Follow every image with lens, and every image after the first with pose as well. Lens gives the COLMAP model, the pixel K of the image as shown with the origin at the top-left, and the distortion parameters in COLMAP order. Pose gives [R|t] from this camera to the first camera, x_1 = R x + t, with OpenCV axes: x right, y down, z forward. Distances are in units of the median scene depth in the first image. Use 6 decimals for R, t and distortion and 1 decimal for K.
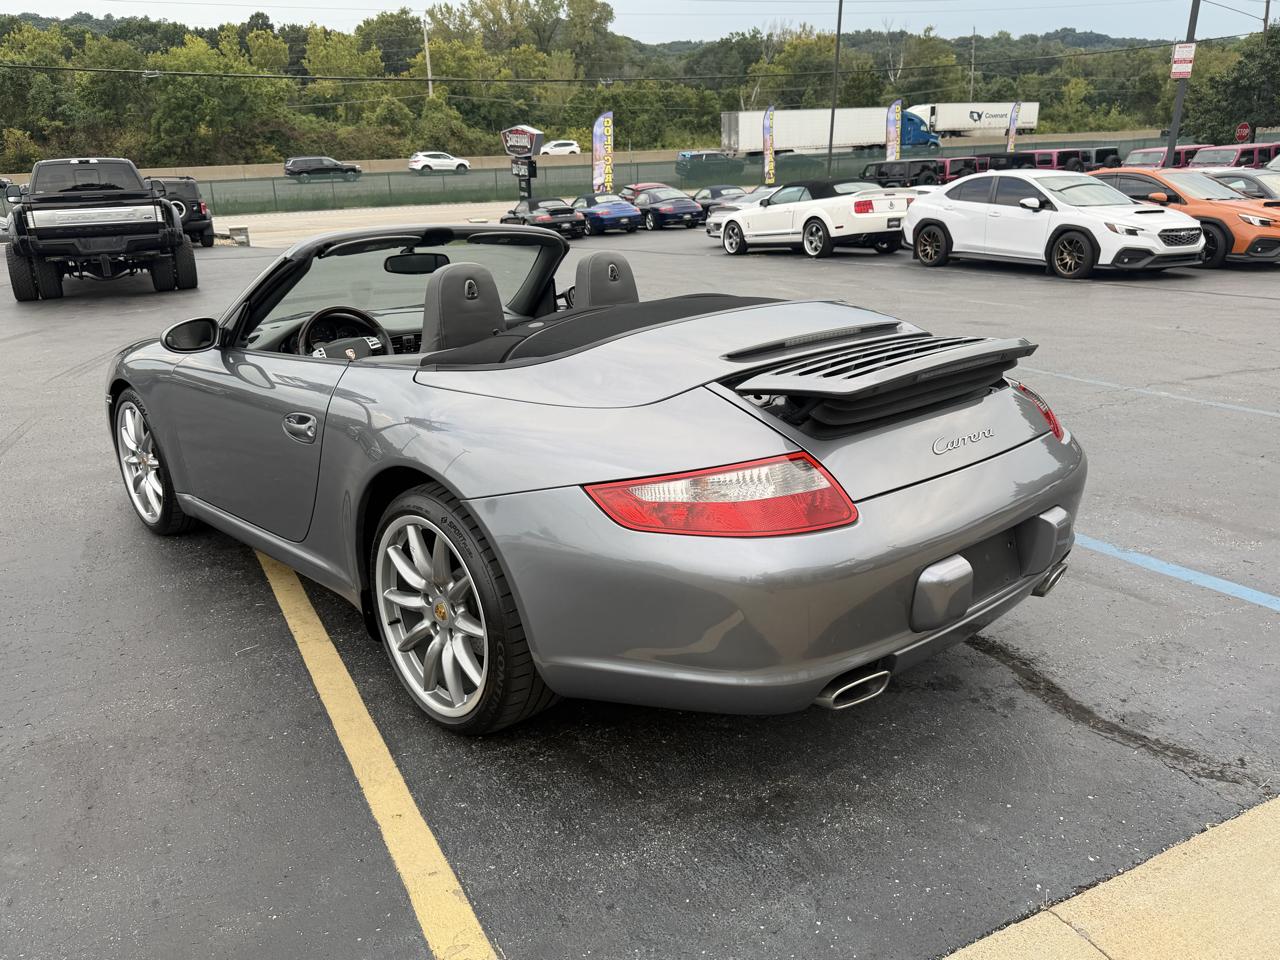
lens RADIAL K [[977.8, 0, 644.0], [0, 977.8, 507.4], [0, 0, 1]] dist [0.071934, -0.111191]
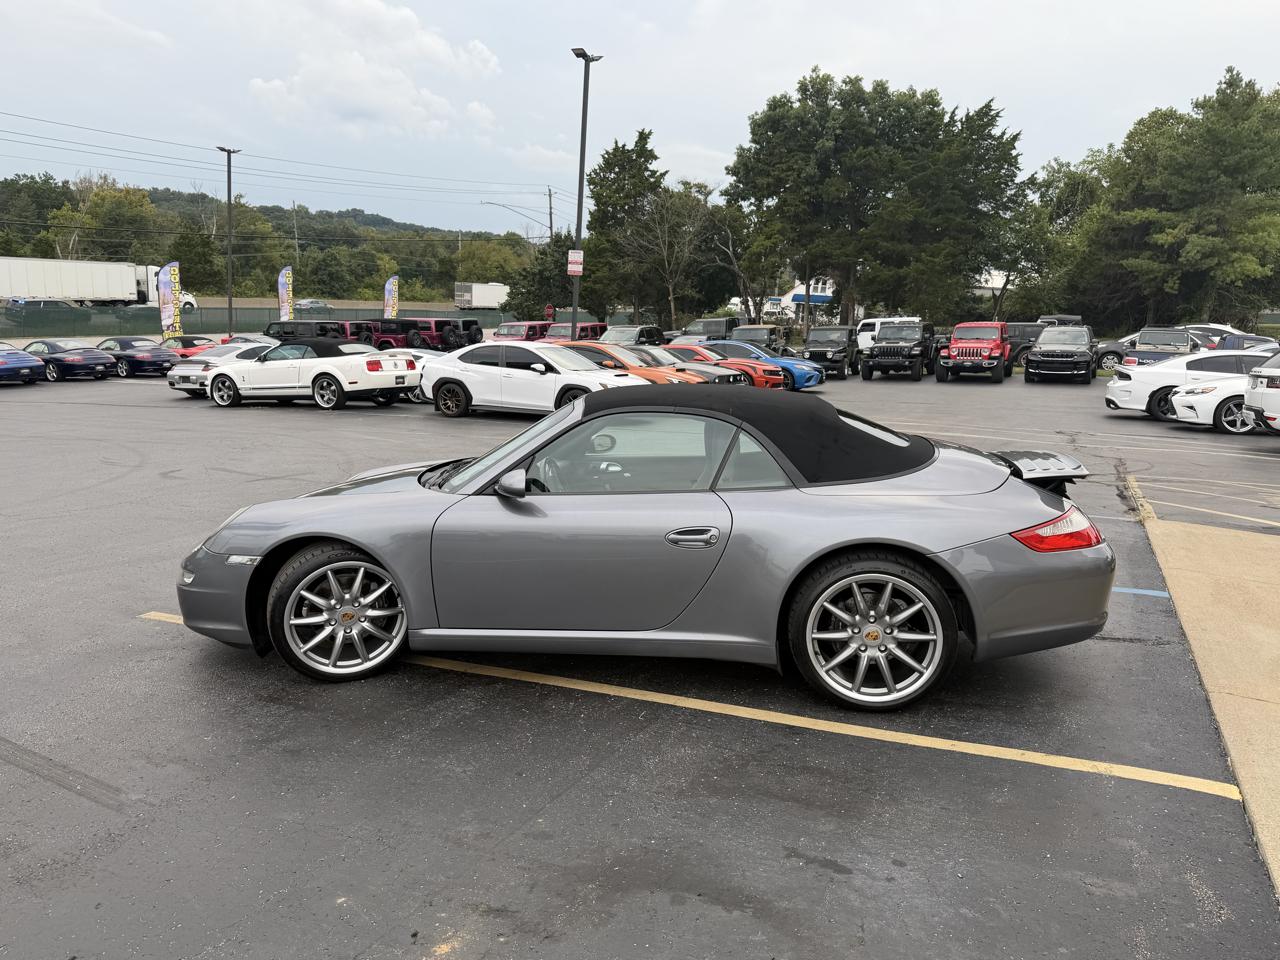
lens RADIAL K [[933.3, 0, 636.4], [0, 933.3, 546.9], [0, 0, 1]] dist [0.067306, -0.097819]
pose [[0.787720, -0.103233, 0.607322, -0.117762], [0.163635, 0.985507, -0.044724, -0.002417], [-0.593903, 0.134609, 0.793196, 0.000693]]
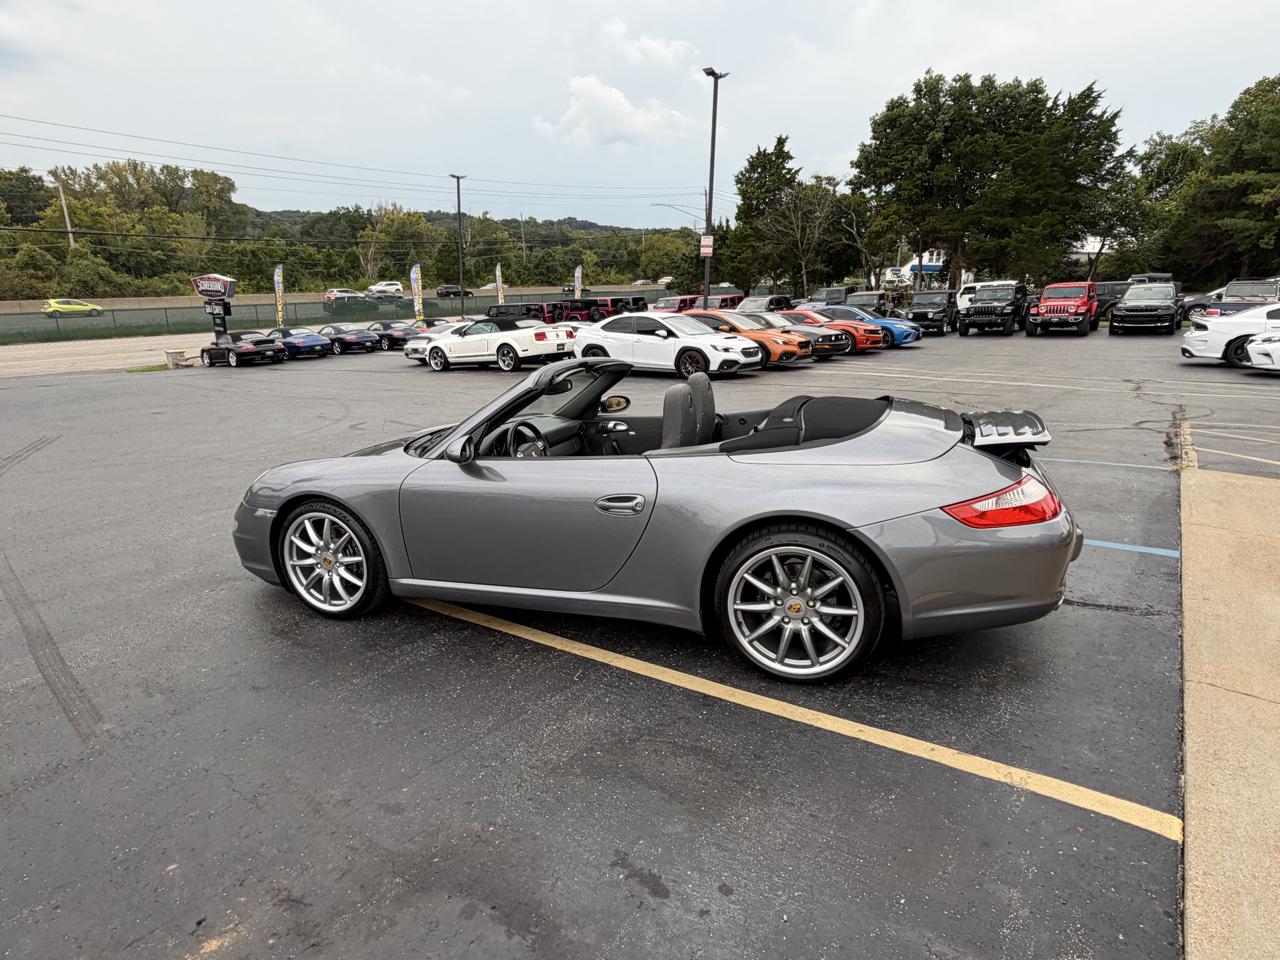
lens RADIAL K [[716.2, 0, 636.8], [0, 716.2, 515.3], [0, 0, 1]] dist [-0.006535, 0.004258]
pose [[0.894030, -0.122694, 0.430879, -0.074968], [0.143279, 0.989561, -0.015510, -0.004672], [-0.424478, 0.075602, 0.902276, 0.006665]]
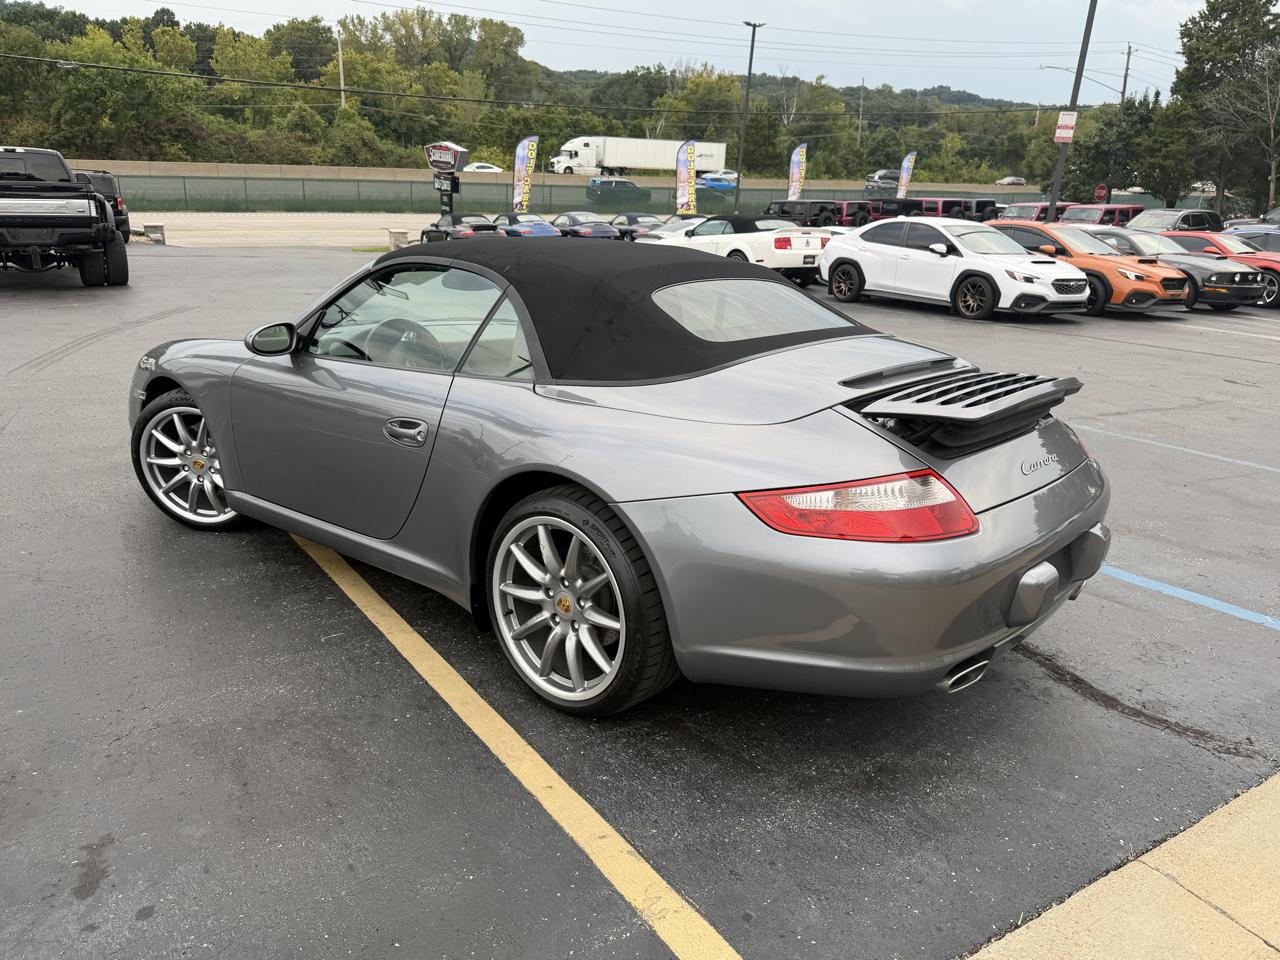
lens RADIAL K [[942.2, 0, 641.0], [0, 942.2, 519.9], [0, 0, 1]] dist [0.035455, -0.043203]
pose [[0.993694, 0.025917, 0.109086, -0.019831], [-0.026106, 0.999659, 0.000311, 0.000760], [-0.109040, -0.003157, 0.994032, -0.004407]]
